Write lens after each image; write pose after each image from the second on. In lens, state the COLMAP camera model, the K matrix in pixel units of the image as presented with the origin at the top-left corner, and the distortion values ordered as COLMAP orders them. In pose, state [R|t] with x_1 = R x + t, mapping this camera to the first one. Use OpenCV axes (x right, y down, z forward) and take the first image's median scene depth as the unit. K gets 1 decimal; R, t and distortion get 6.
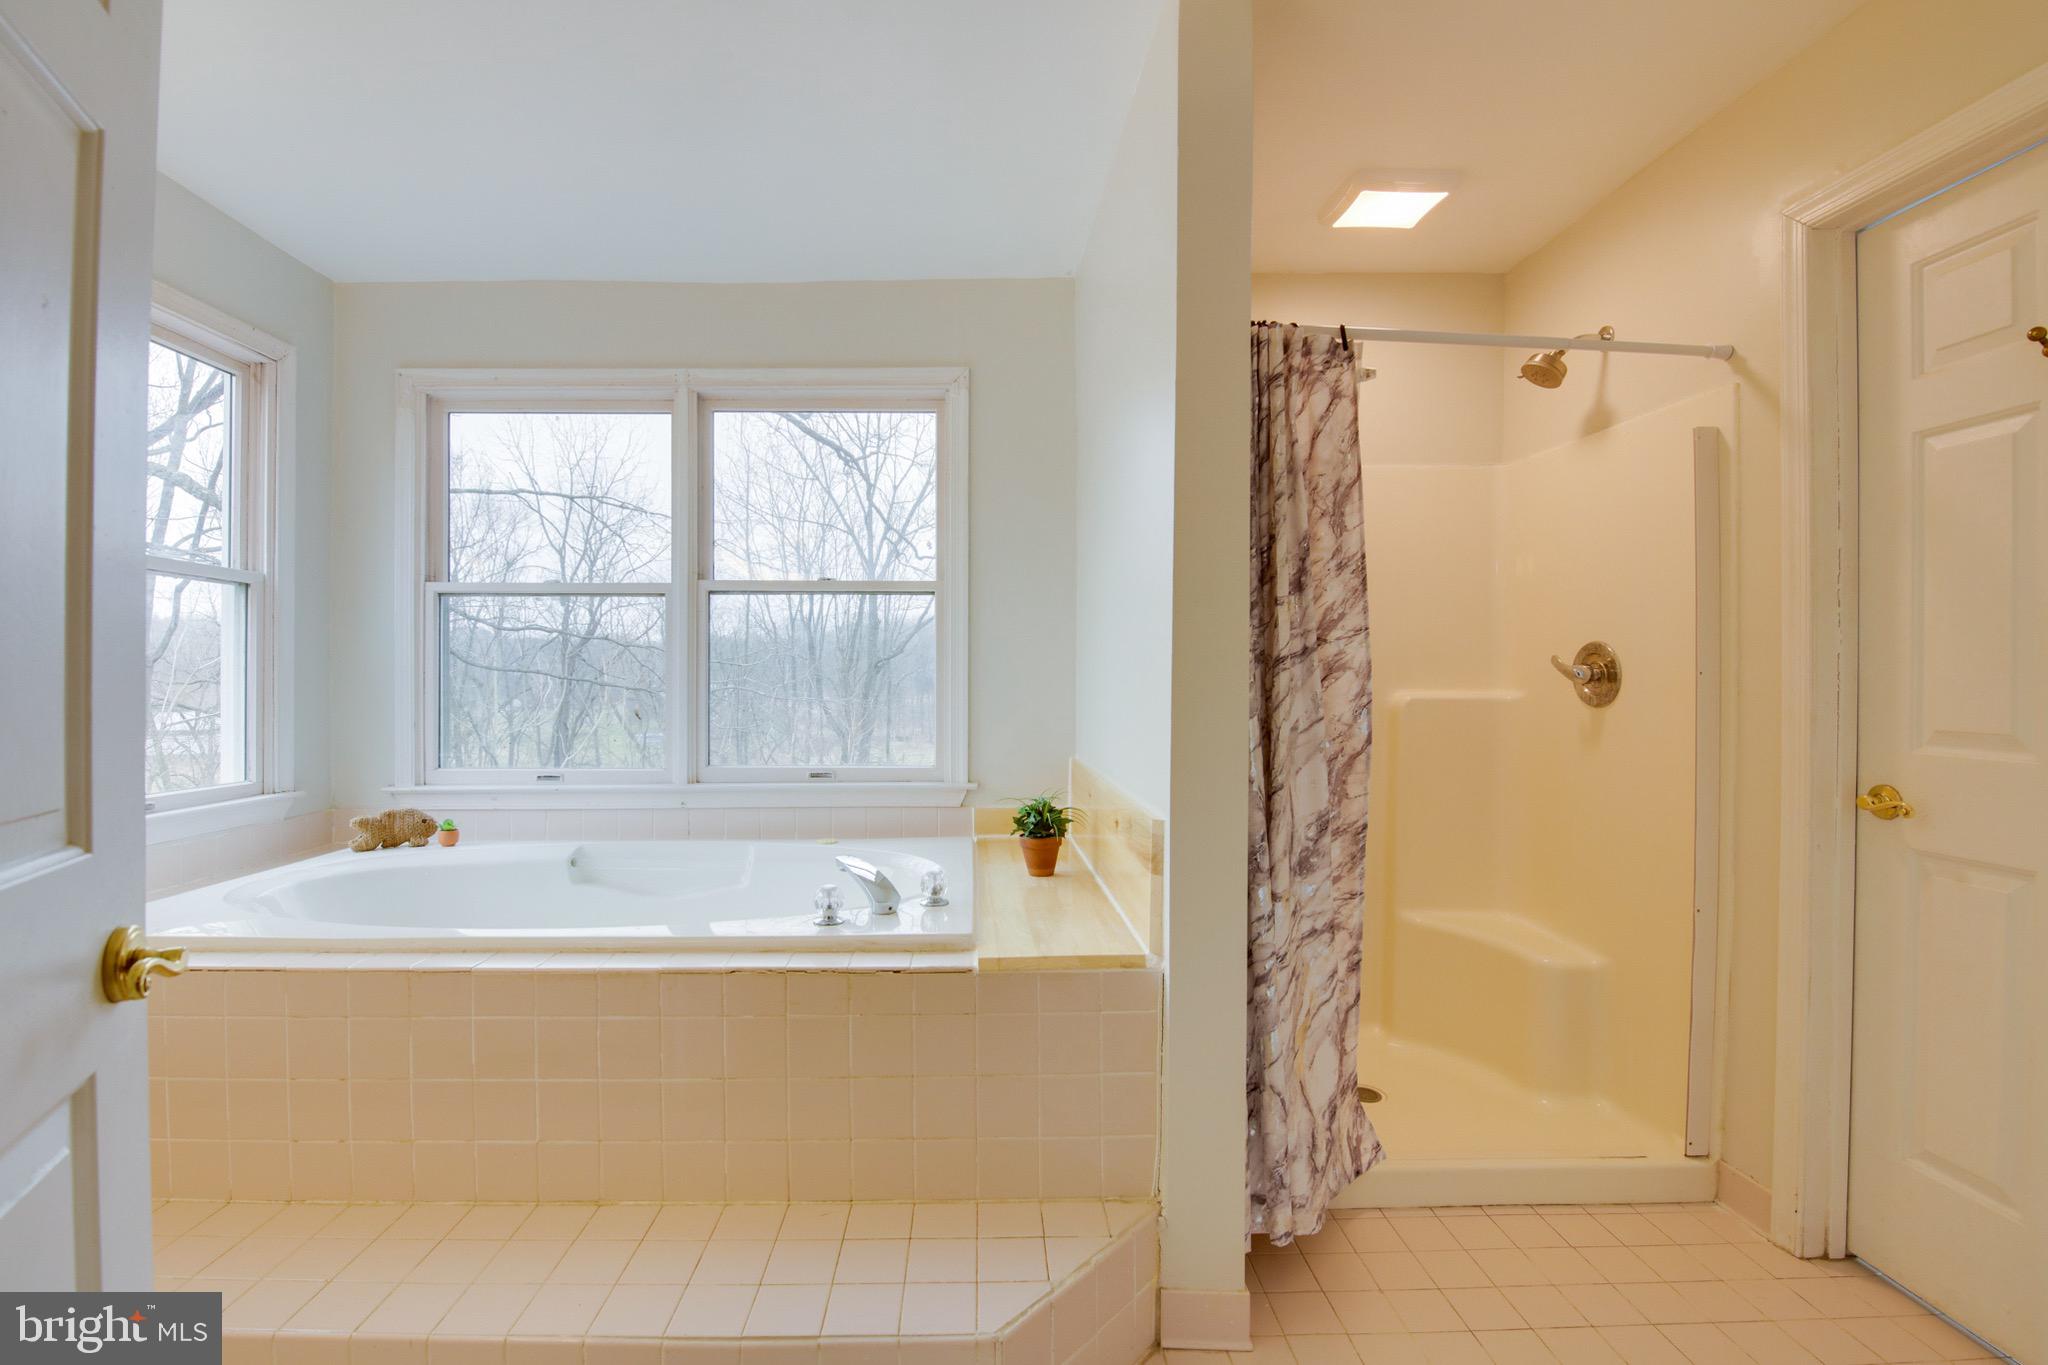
lens RADIAL K [[885.3, 0, 1019.9], [0, 885.3, 675.5], [0, 0, 1]] dist [-0.000788, -0.010339]
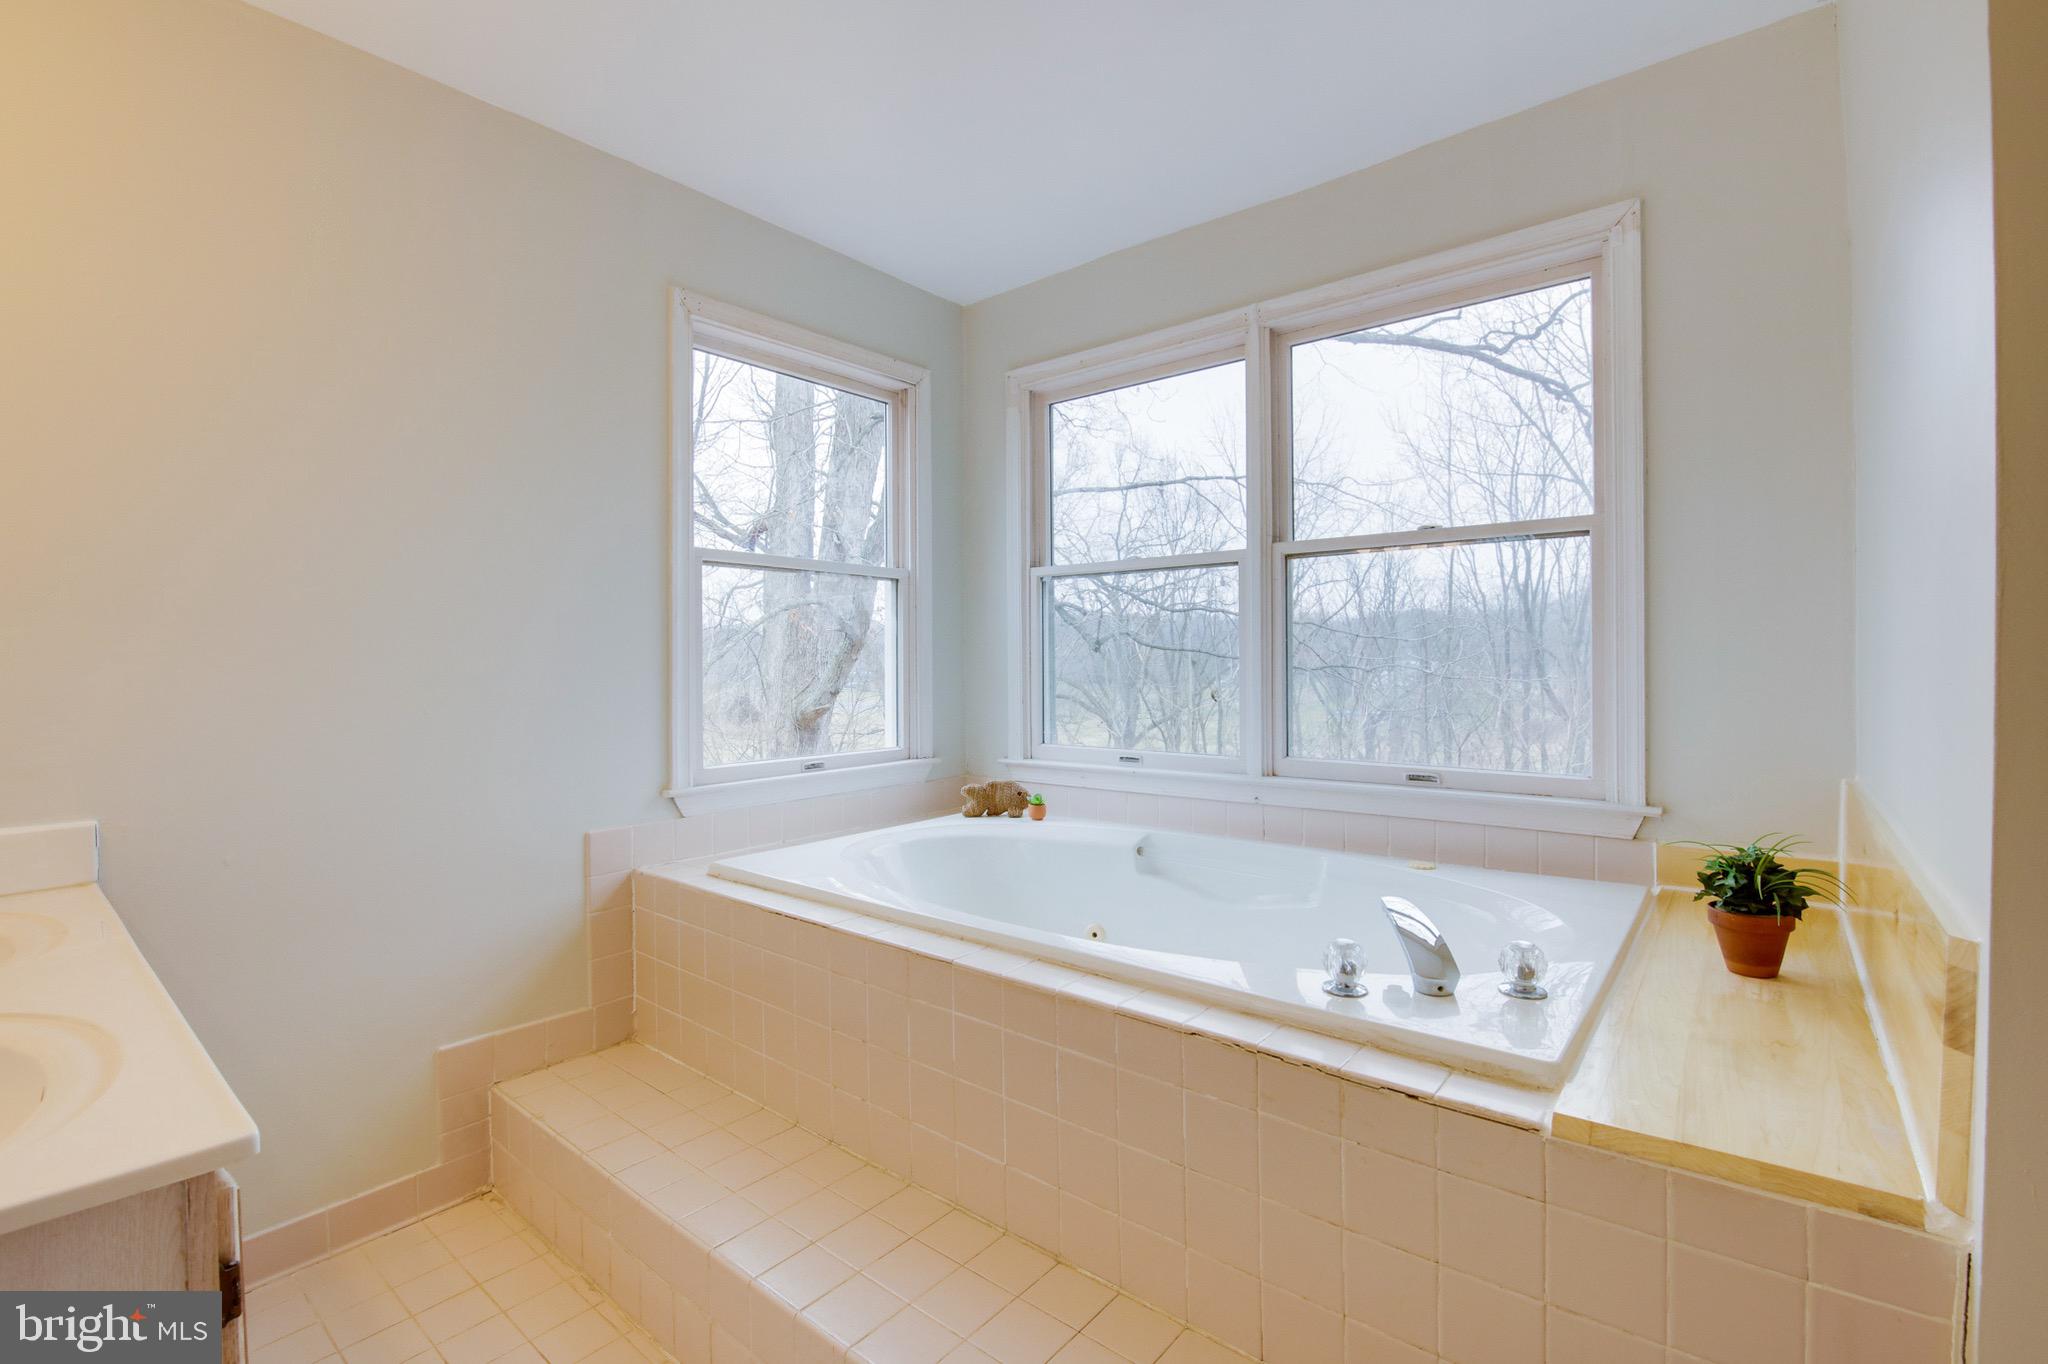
lens RADIAL K [[912.8, 0, 1045.7], [0, 912.8, 656.7], [0, 0, 1]] dist [-0.000228, -0.012915]
pose [[0.748359, -0.008342, -0.663242, 0.073975], [0.011670, 0.999932, 0.000591, 0.000880], [0.663191, -0.008182, 0.748405, 0.205884]]
